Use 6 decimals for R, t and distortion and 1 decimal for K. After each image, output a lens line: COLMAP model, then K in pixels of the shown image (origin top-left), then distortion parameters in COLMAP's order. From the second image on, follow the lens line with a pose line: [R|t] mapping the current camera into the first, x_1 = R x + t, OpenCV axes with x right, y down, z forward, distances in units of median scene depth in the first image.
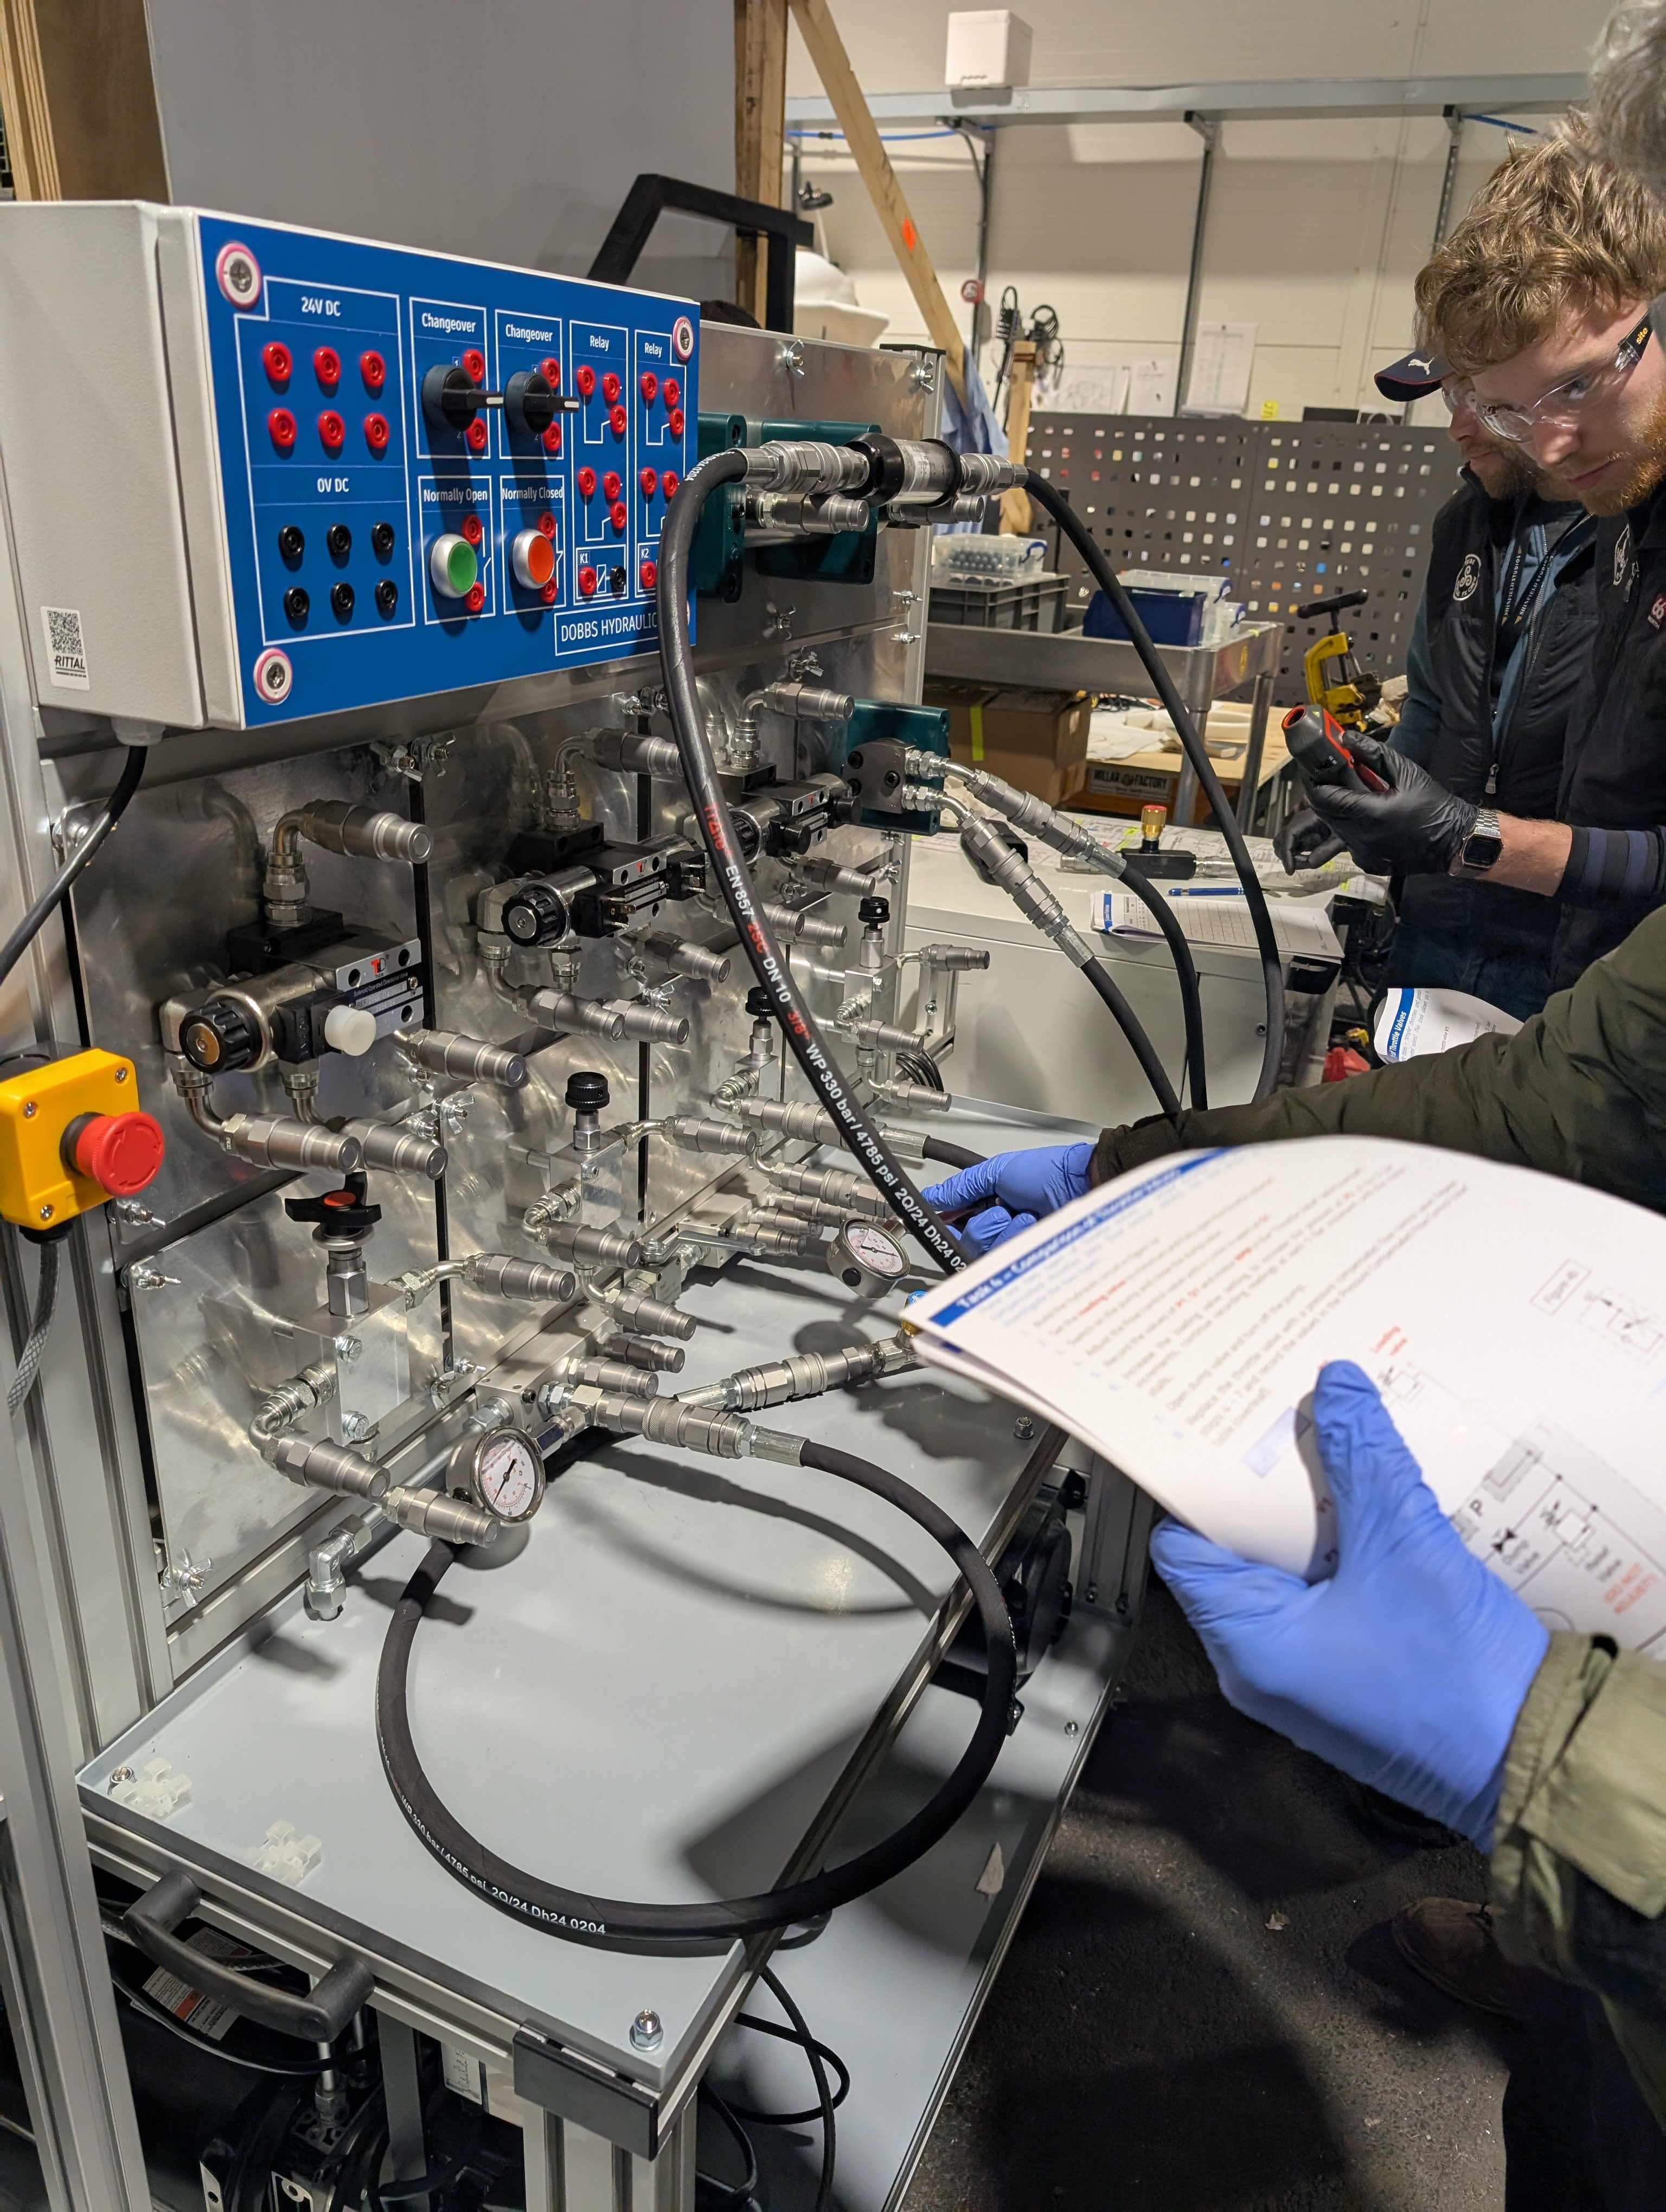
lens RADIAL K [[1602.1, 0, 799.2], [0, 1602.1, 1118.5], [0, 0, 1]] dist [0.002413, -0.002544]
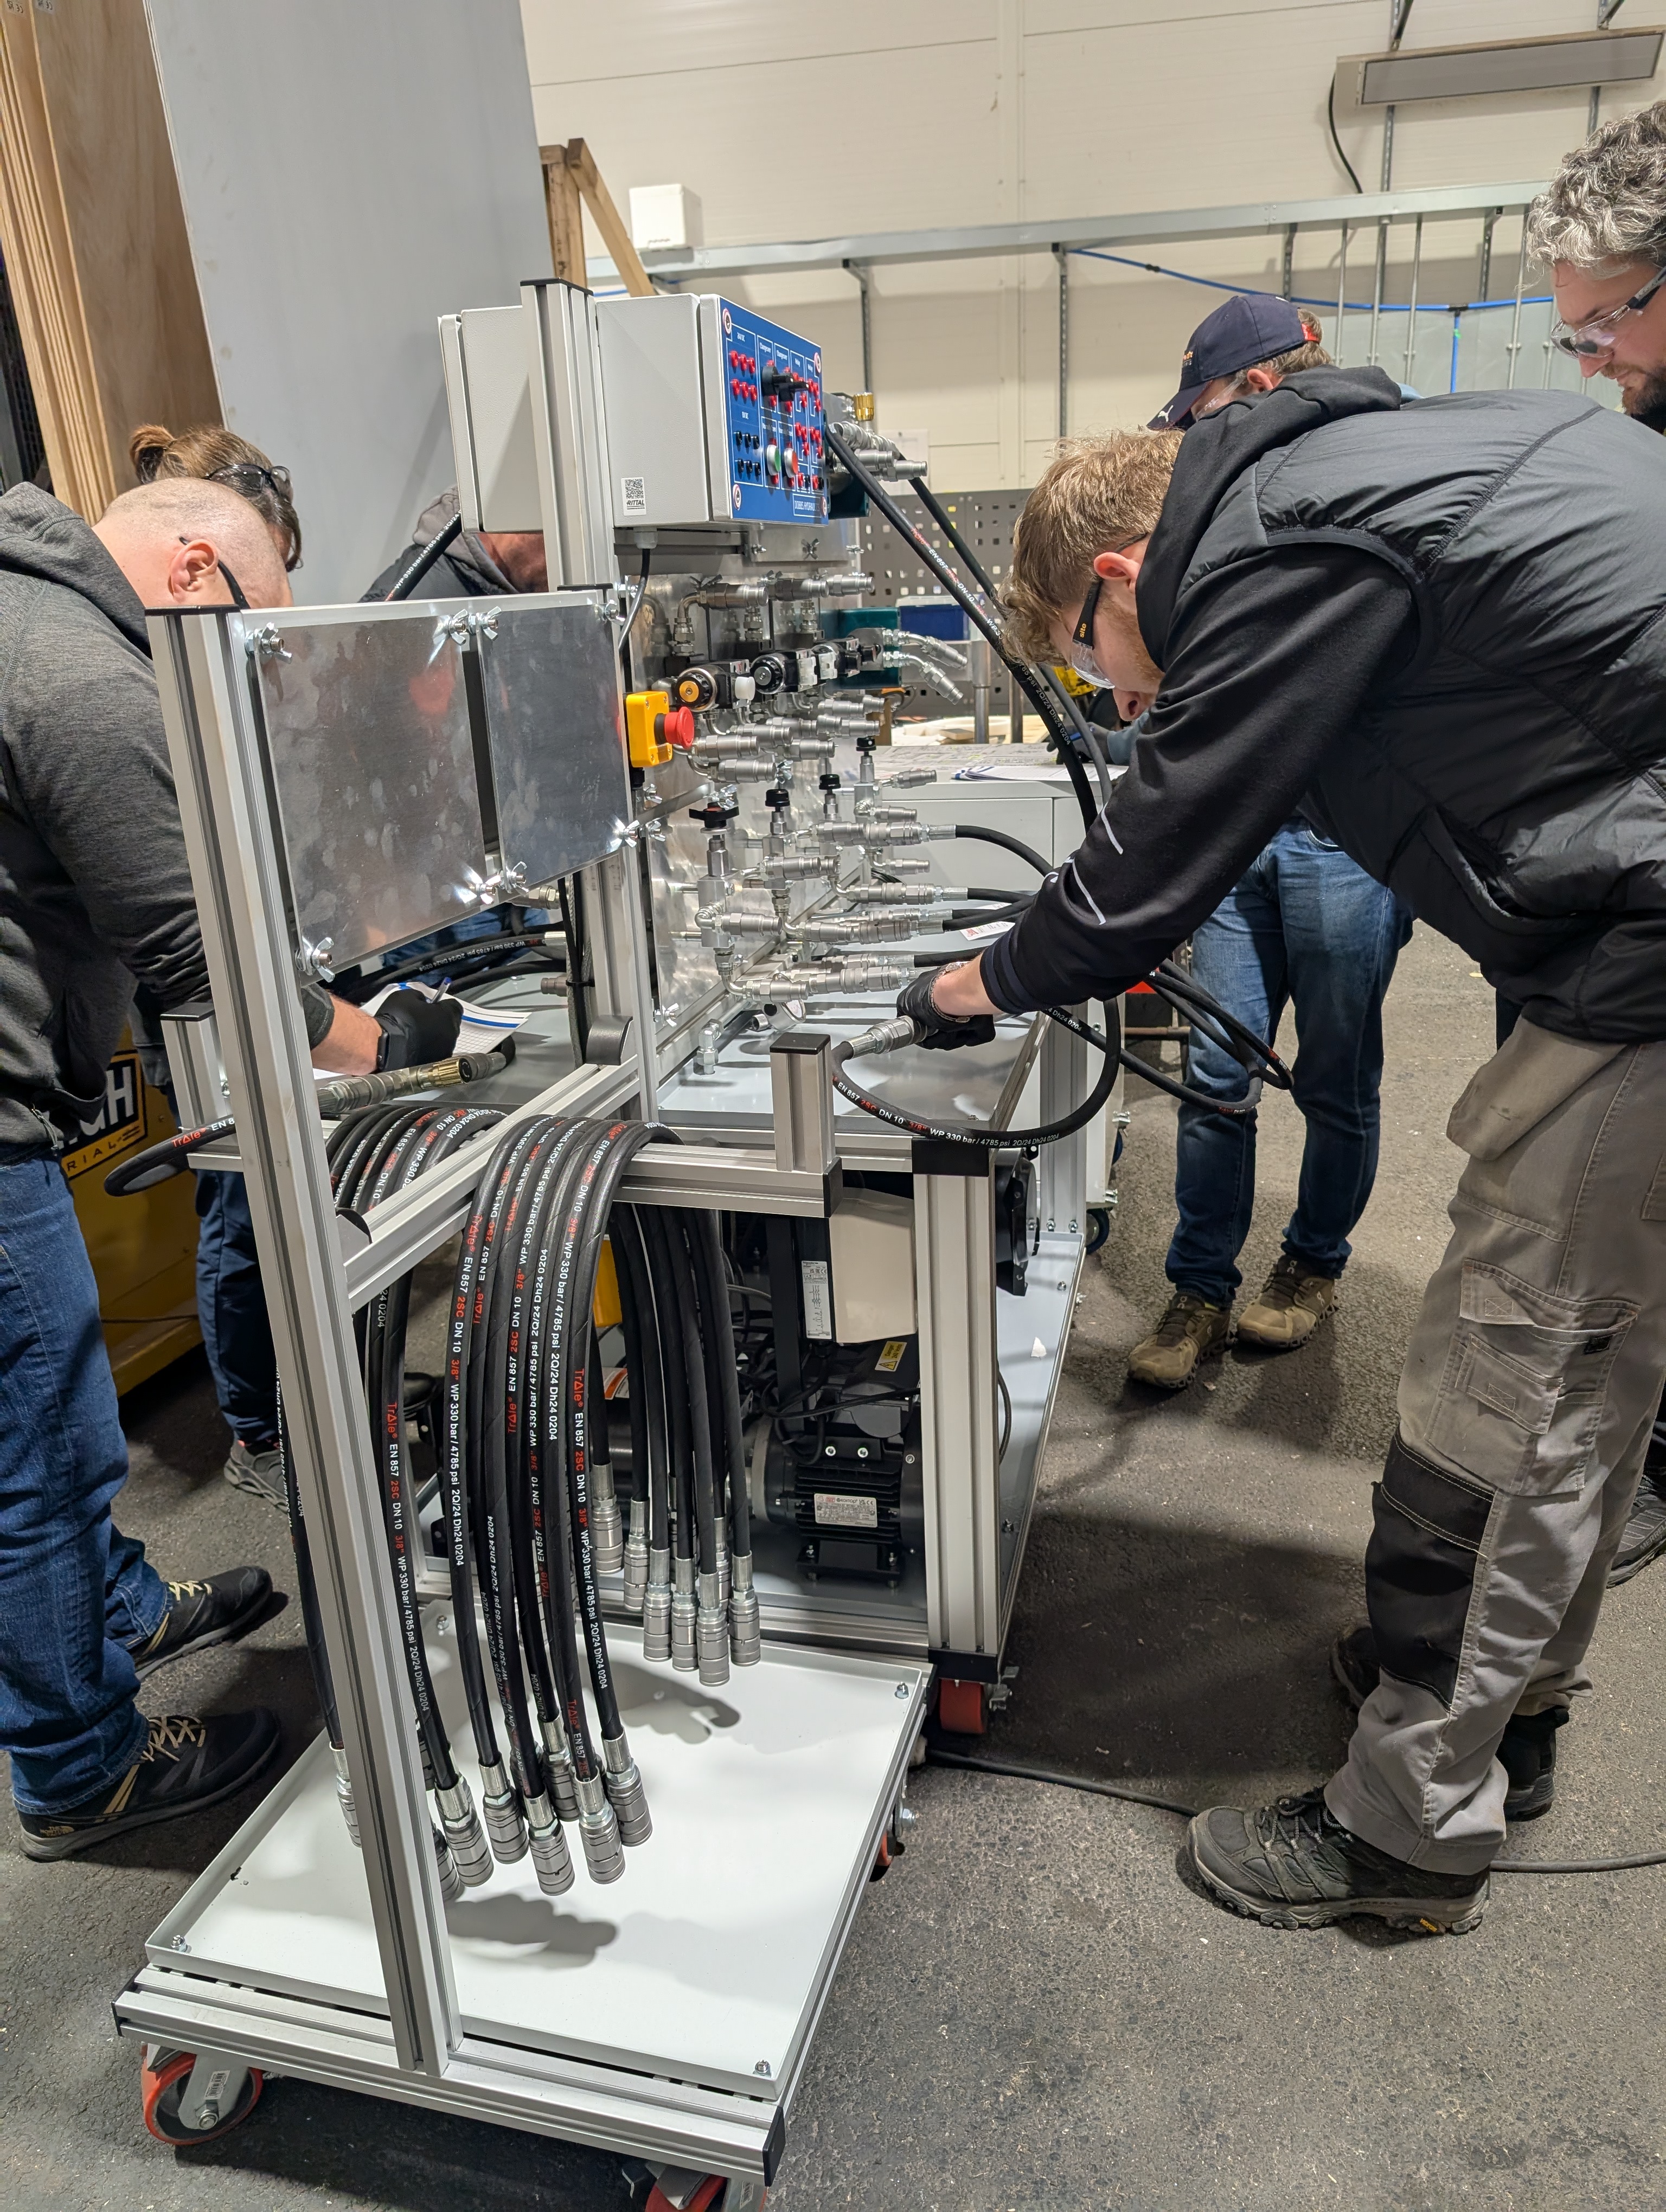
lens RADIAL K [[1602.1, 0, 799.2], [0, 1602.1, 1118.5], [0, 0, 1]] dist [0.002413, -0.002544]
pose [[0.977324, -0.137566, 0.160977, -0.549649], [0.149406, 0.986712, -0.063857, 0.555319], [-0.150053, 0.086460, 0.984890, -0.859542]]
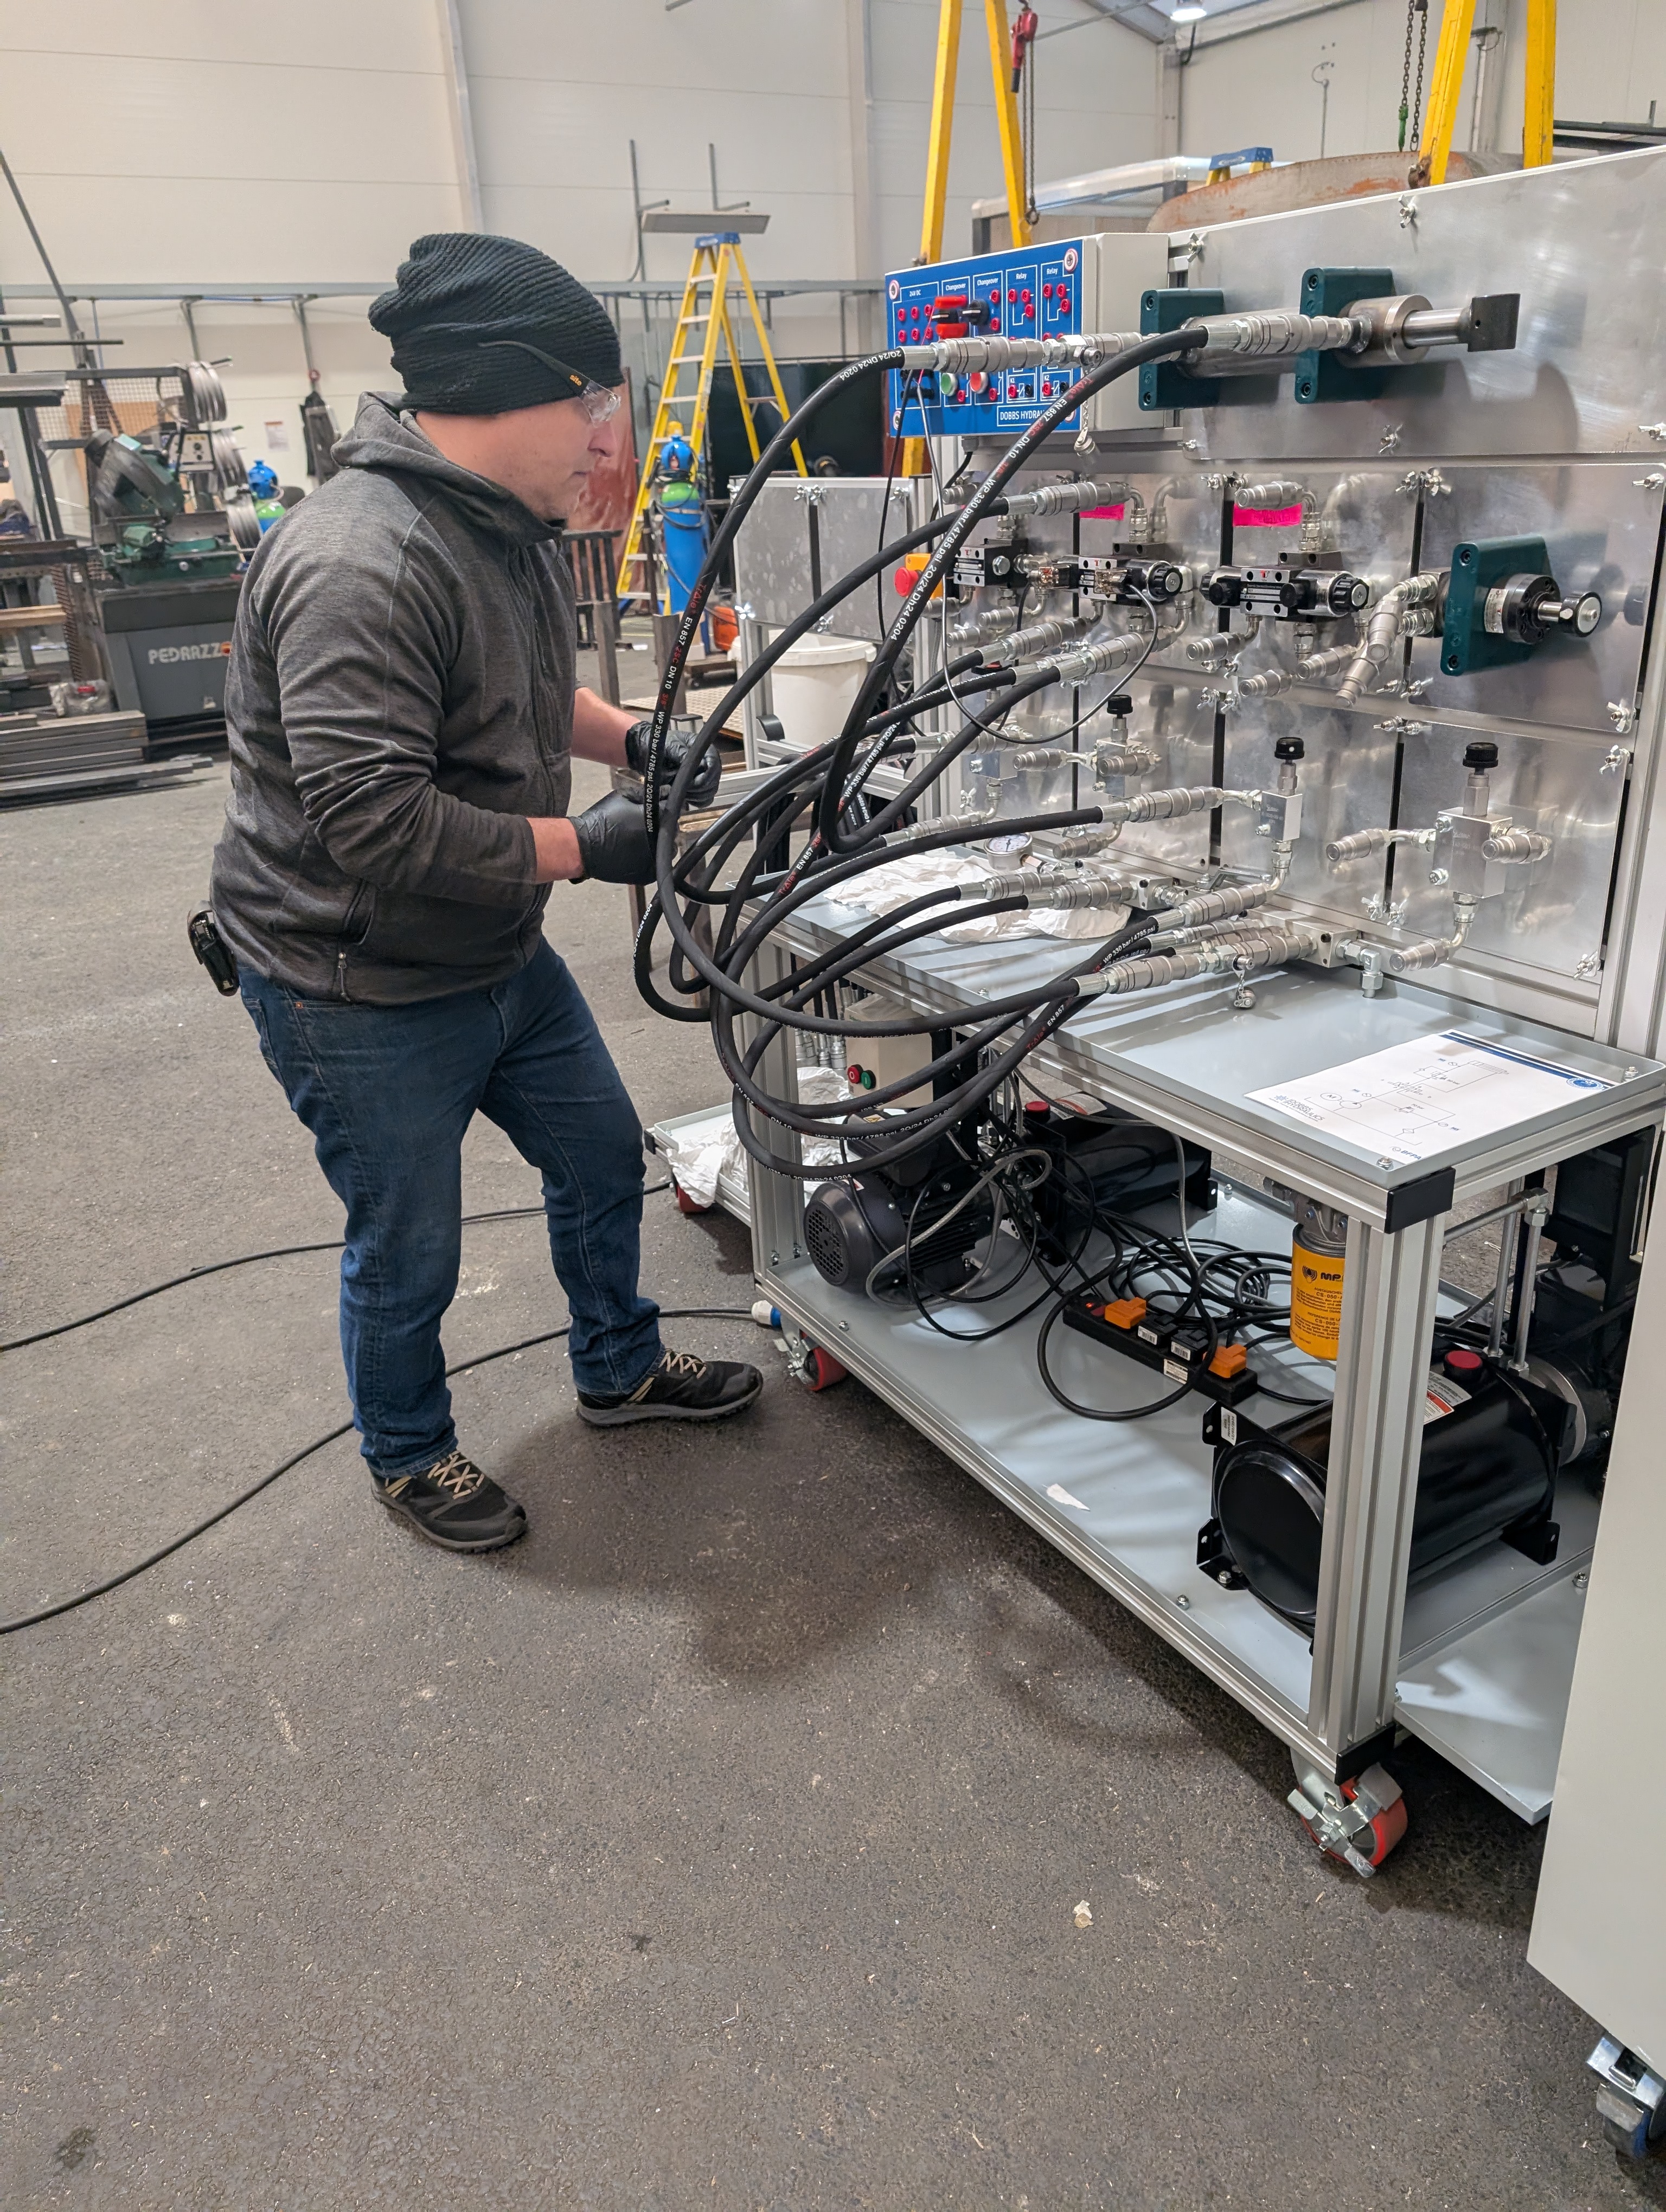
lens RADIAL K [[1610.1, 0, 807.8], [0, 1610.1, 1091.6], [0, 0, 1]] dist [0.006065, -0.004152]
pose [[-0.560157, 0.307894, -0.769042, 1.894531], [-0.300295, 0.789743, 0.534911, -0.644823], [0.772041, 0.530573, -0.349921, 1.973419]]
